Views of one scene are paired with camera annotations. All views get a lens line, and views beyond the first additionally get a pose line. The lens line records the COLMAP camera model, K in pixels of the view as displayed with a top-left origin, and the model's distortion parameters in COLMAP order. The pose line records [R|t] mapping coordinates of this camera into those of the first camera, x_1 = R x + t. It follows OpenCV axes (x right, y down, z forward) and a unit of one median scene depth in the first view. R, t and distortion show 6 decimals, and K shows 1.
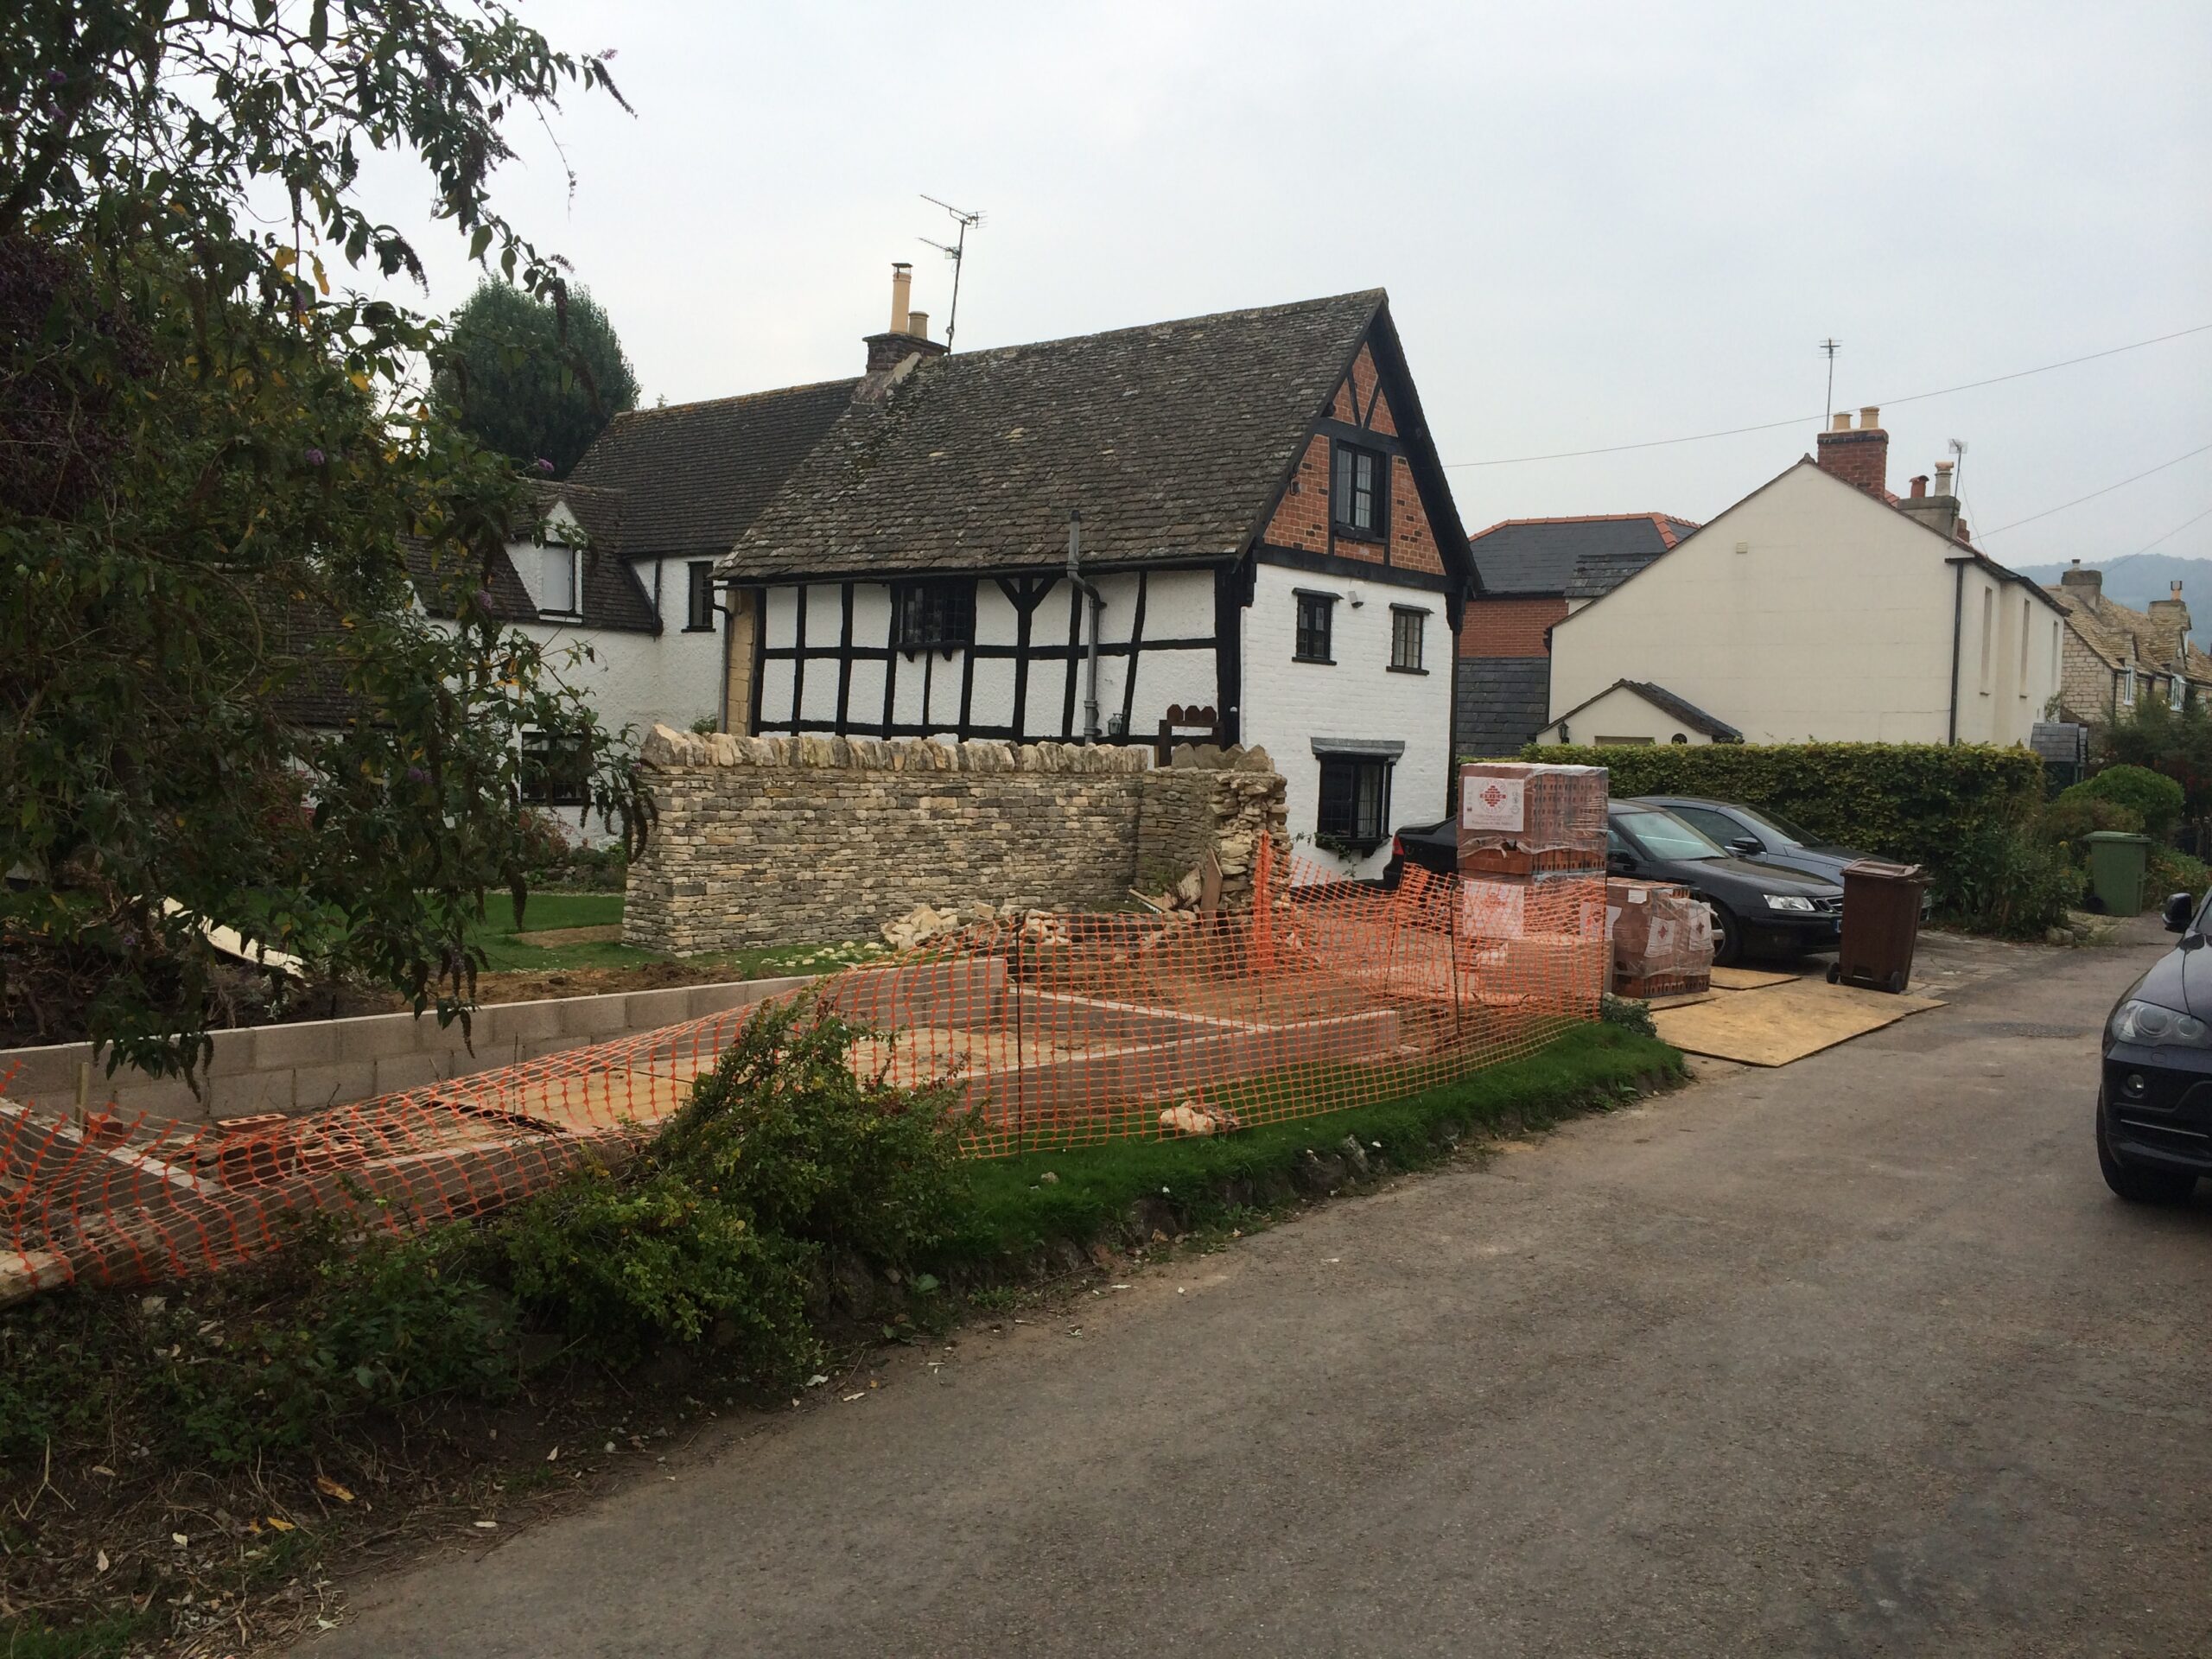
lens RADIAL K [[1889.3, 0, 1116.4], [0, 1889.3, 829.0], [0, 0, 1]] dist [0.082349, -0.117648]
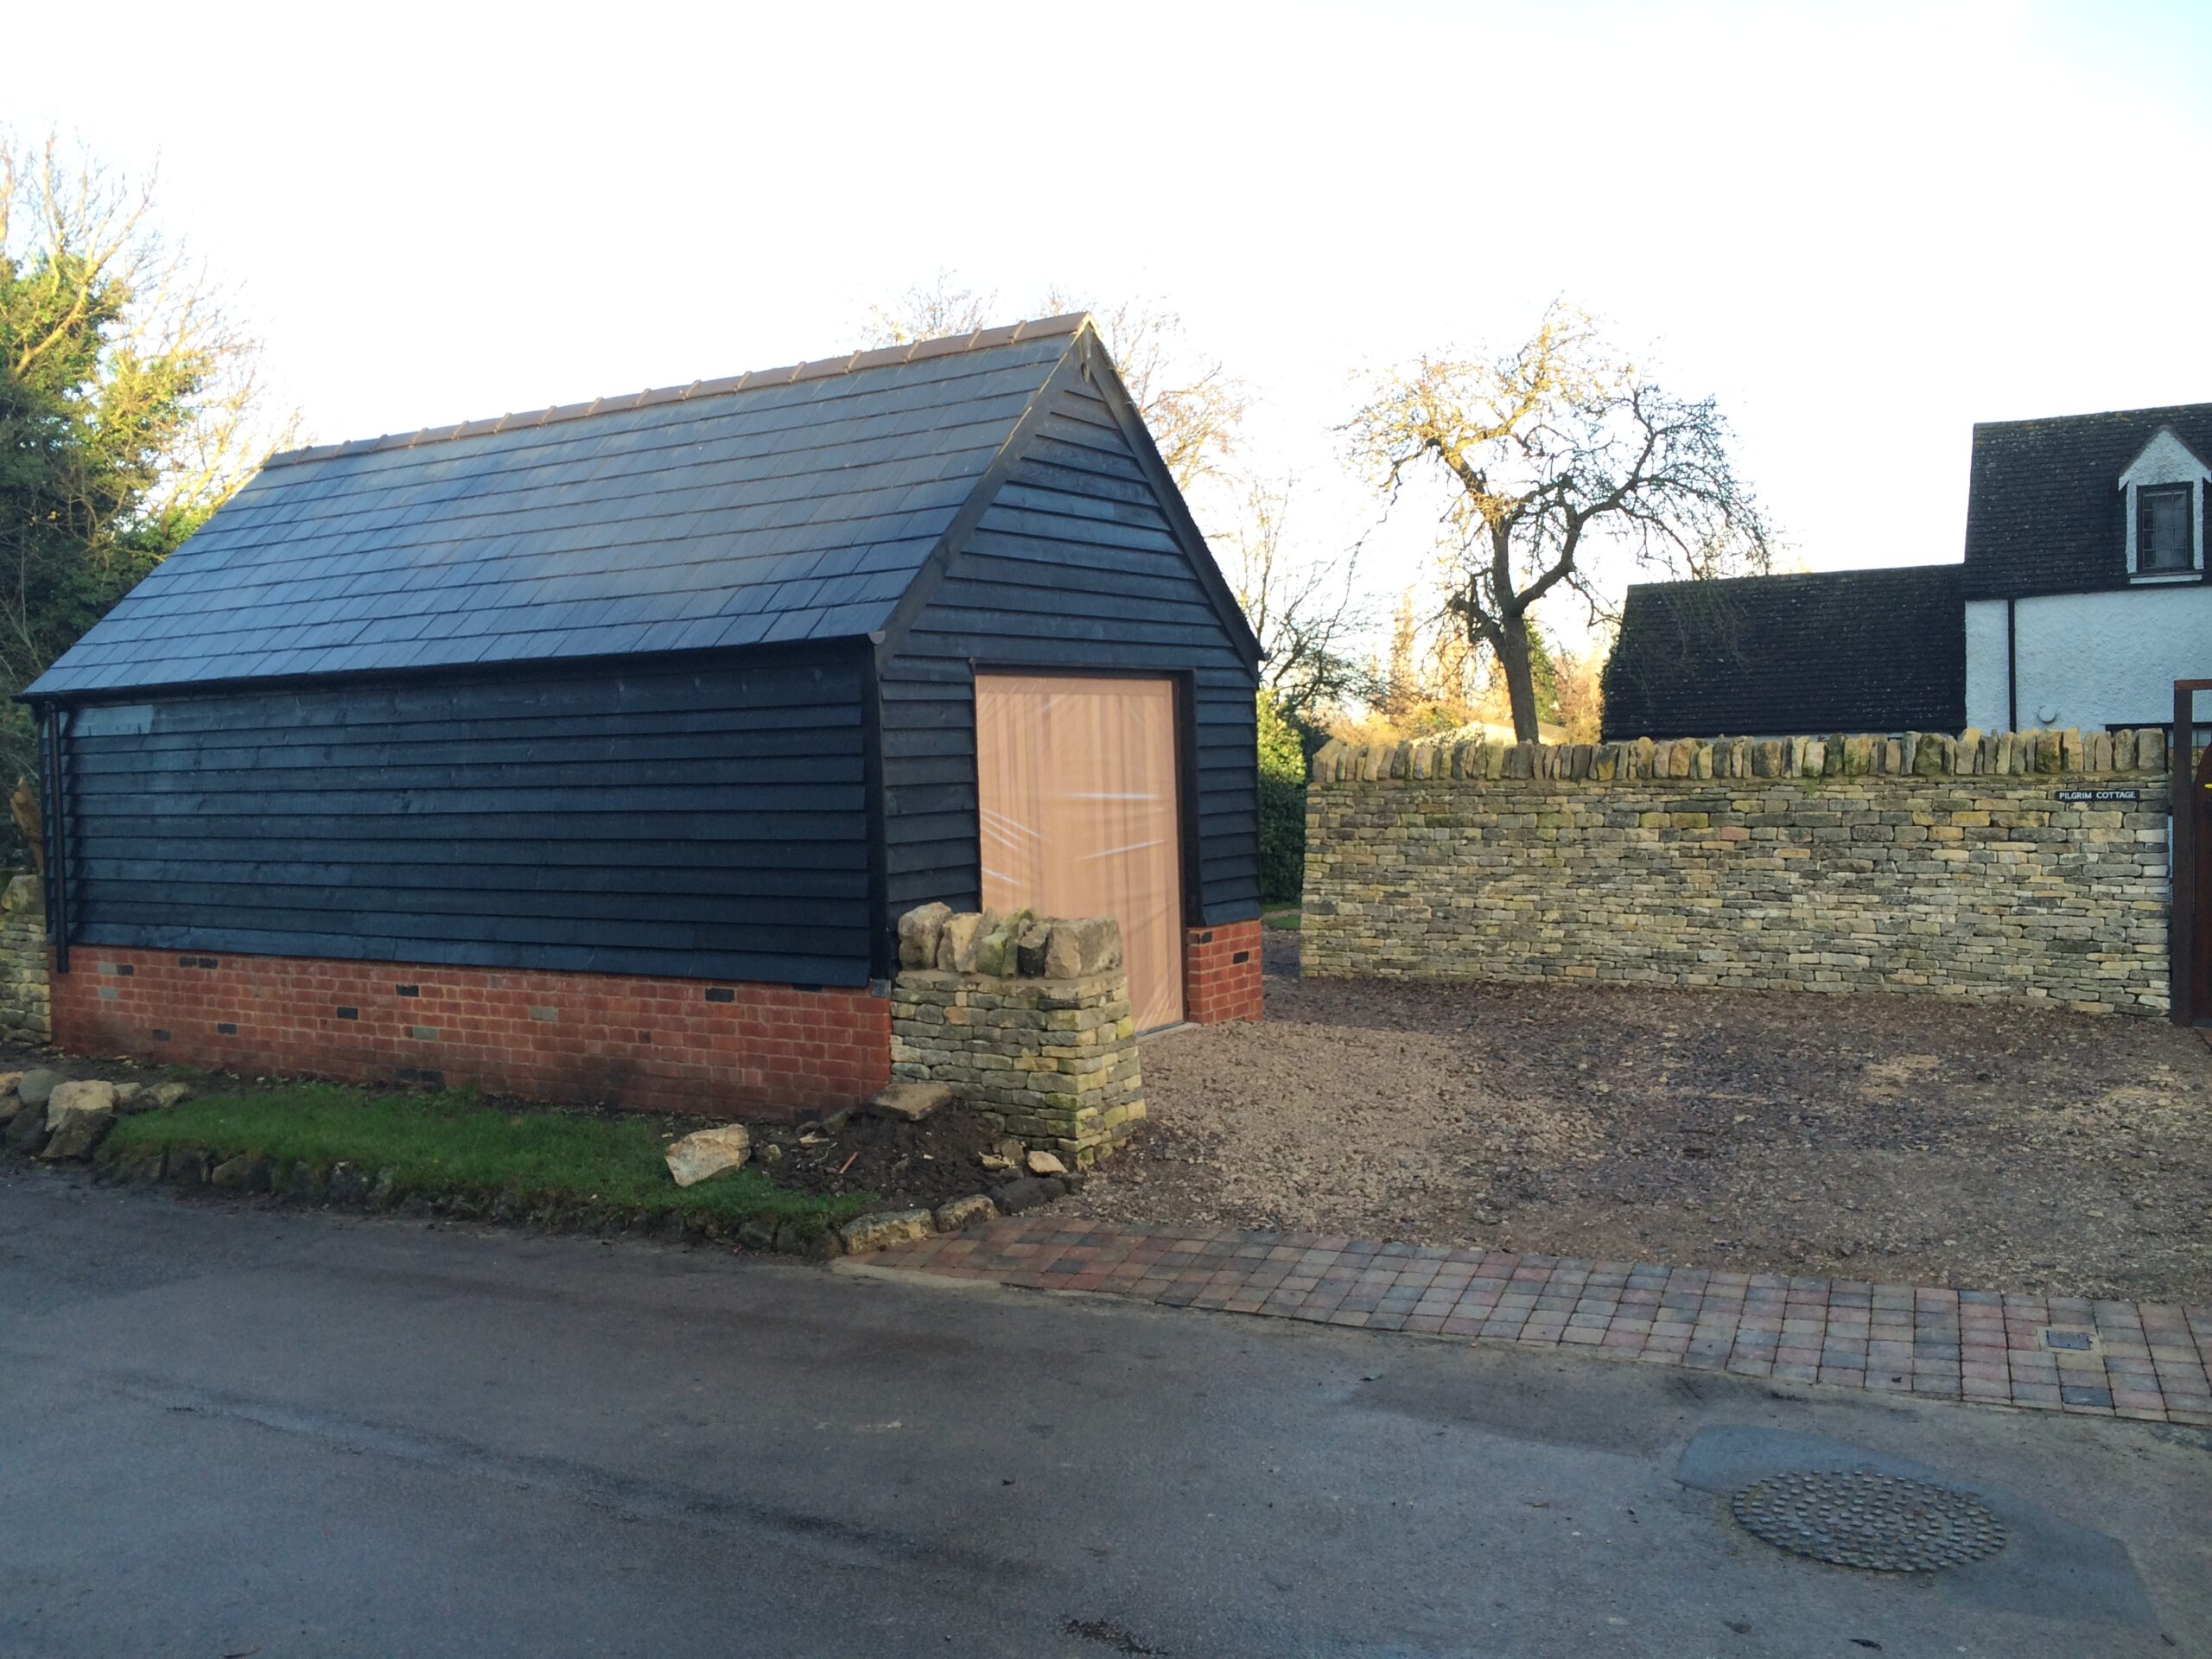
lens RADIAL K [[1889.3, 0, 1105.2], [0, 1889.3, 829.9], [0, 0, 1]] dist [0.082349, -0.117648]
pose [[0.166945, 0.014599, -0.985858, 0.510759], [-0.009689, 0.999866, 0.013166, -0.014423], [0.985919, 0.007354, 0.167064, 0.517913]]
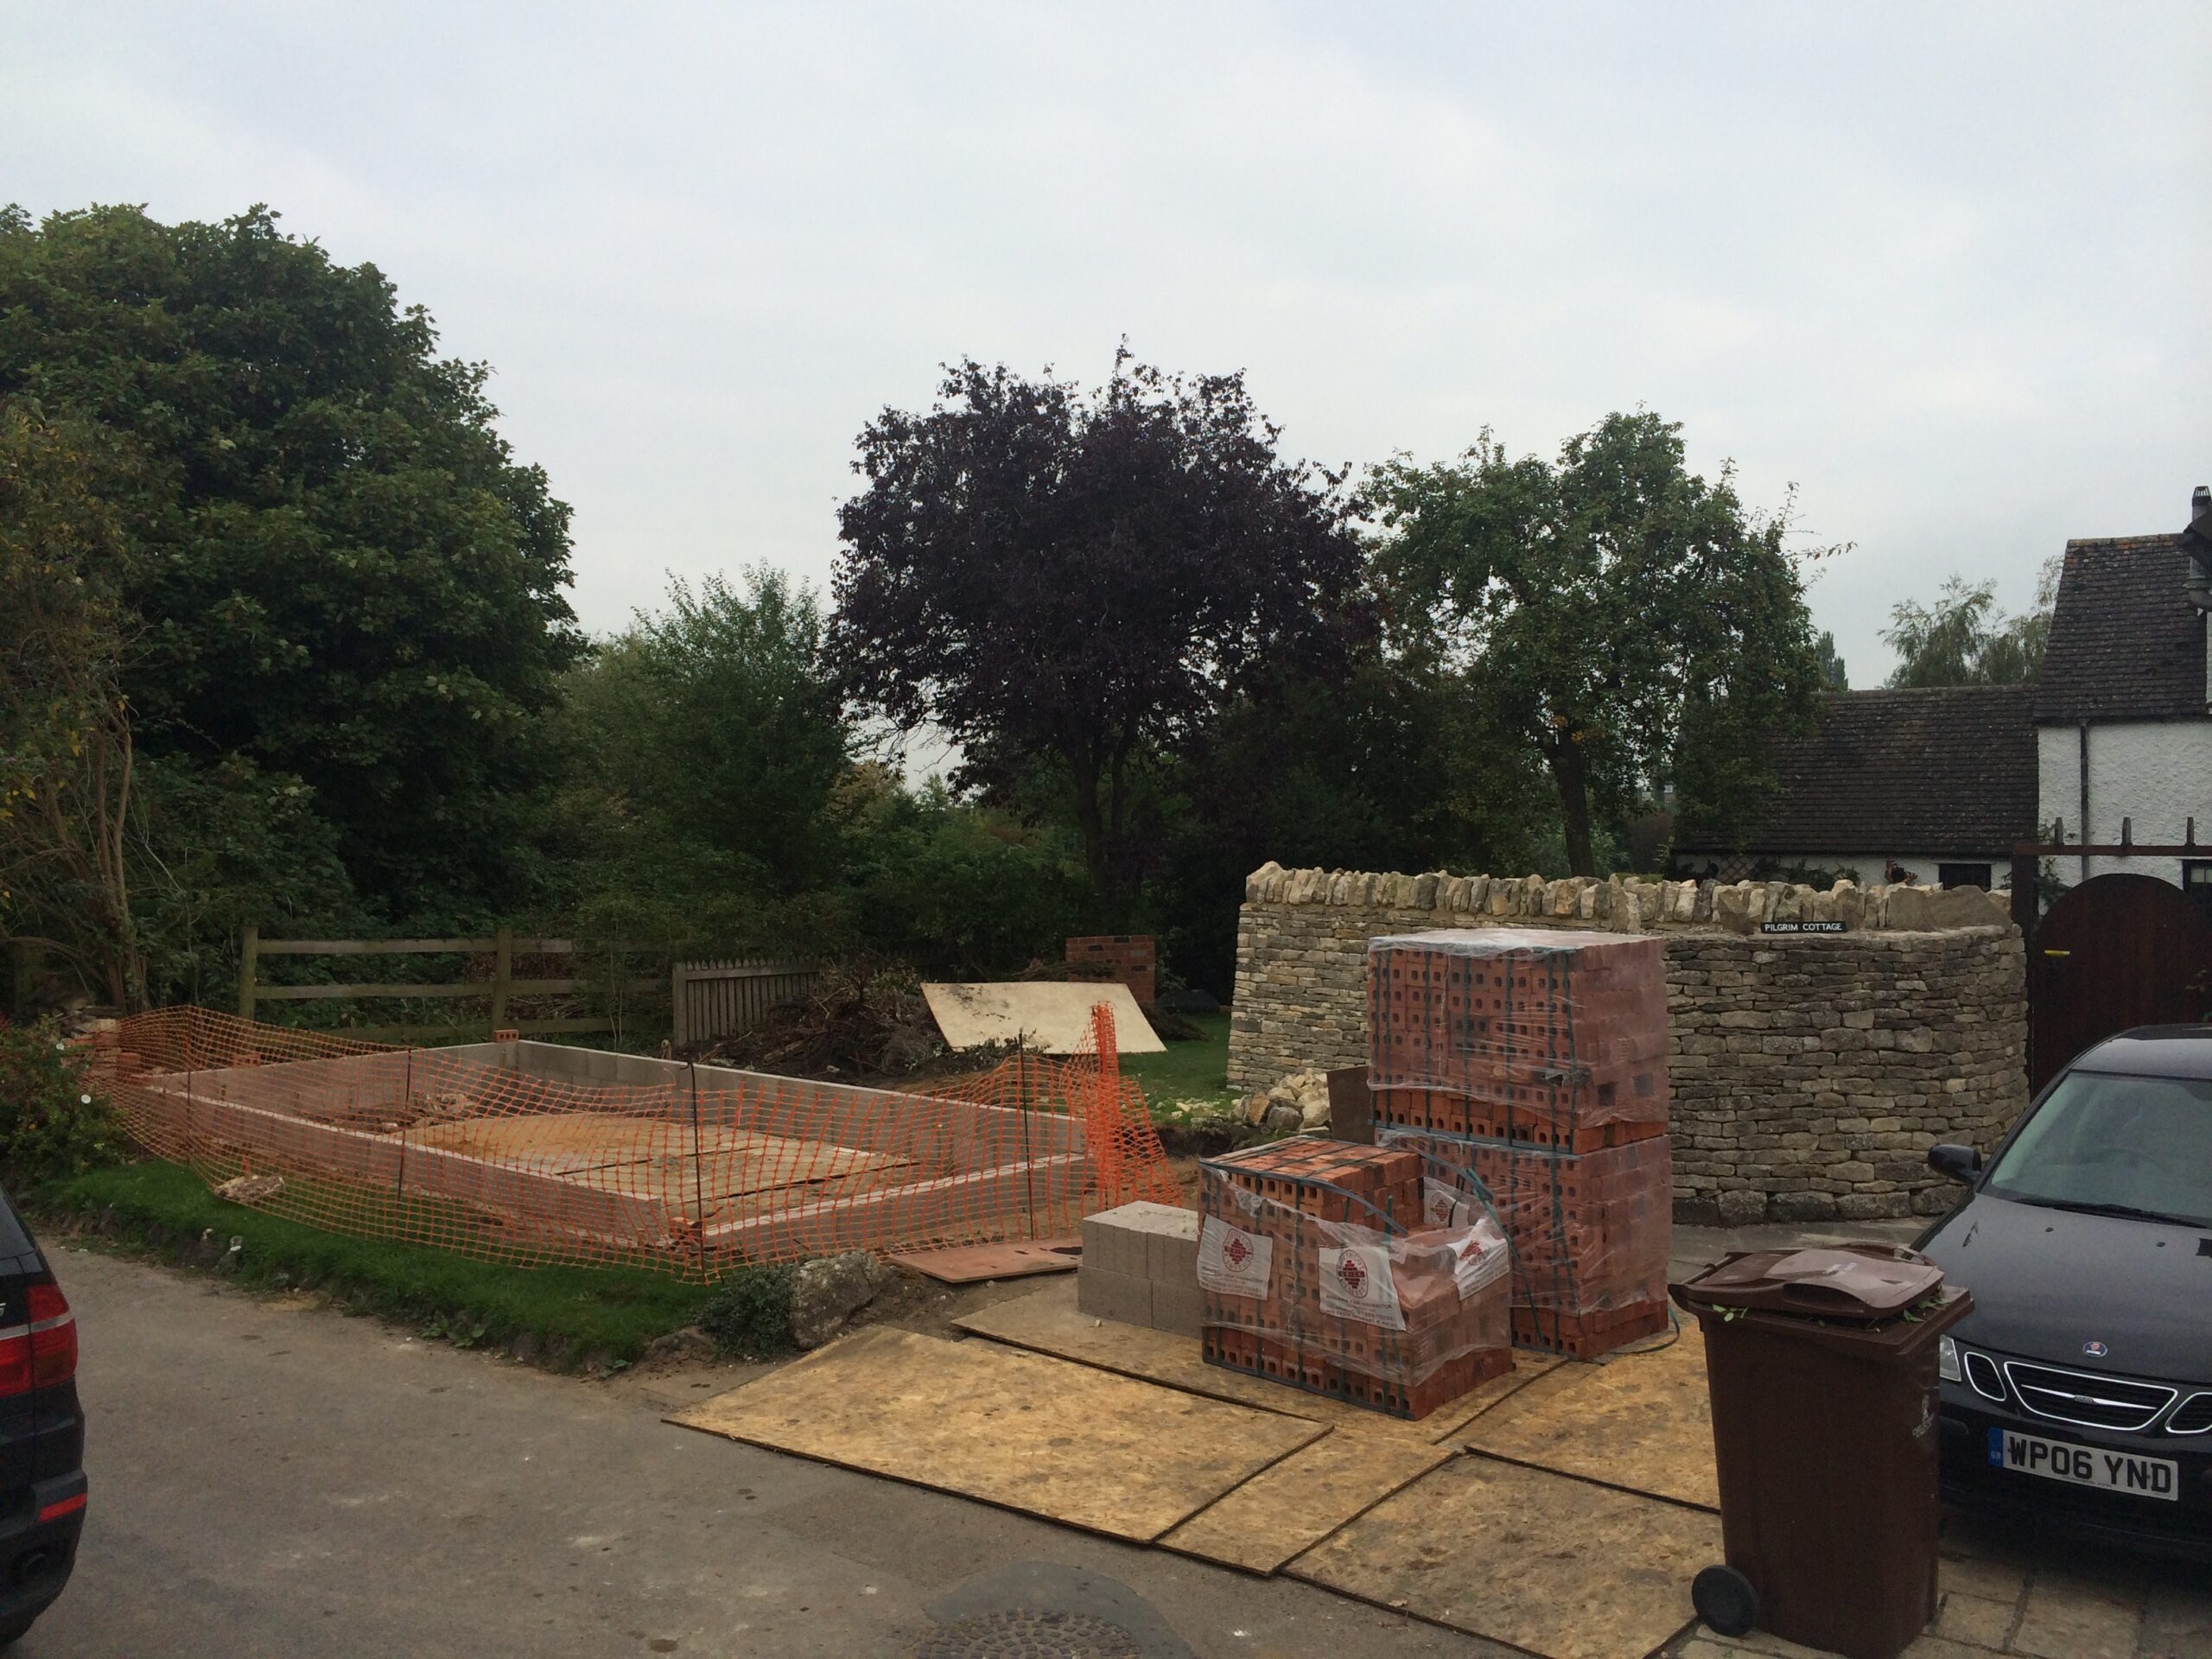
lens RADIAL K [[1889.3, 0, 1124.3], [0, 1889.3, 828.1], [0, 0, 1]] dist [0.082349, -0.117648]
pose [[0.022795, -0.019020, -0.999559, 0.556812], [-0.040925, 0.998963, -0.019942, -0.035716], [0.998902, 0.041362, 0.021993, 0.646770]]
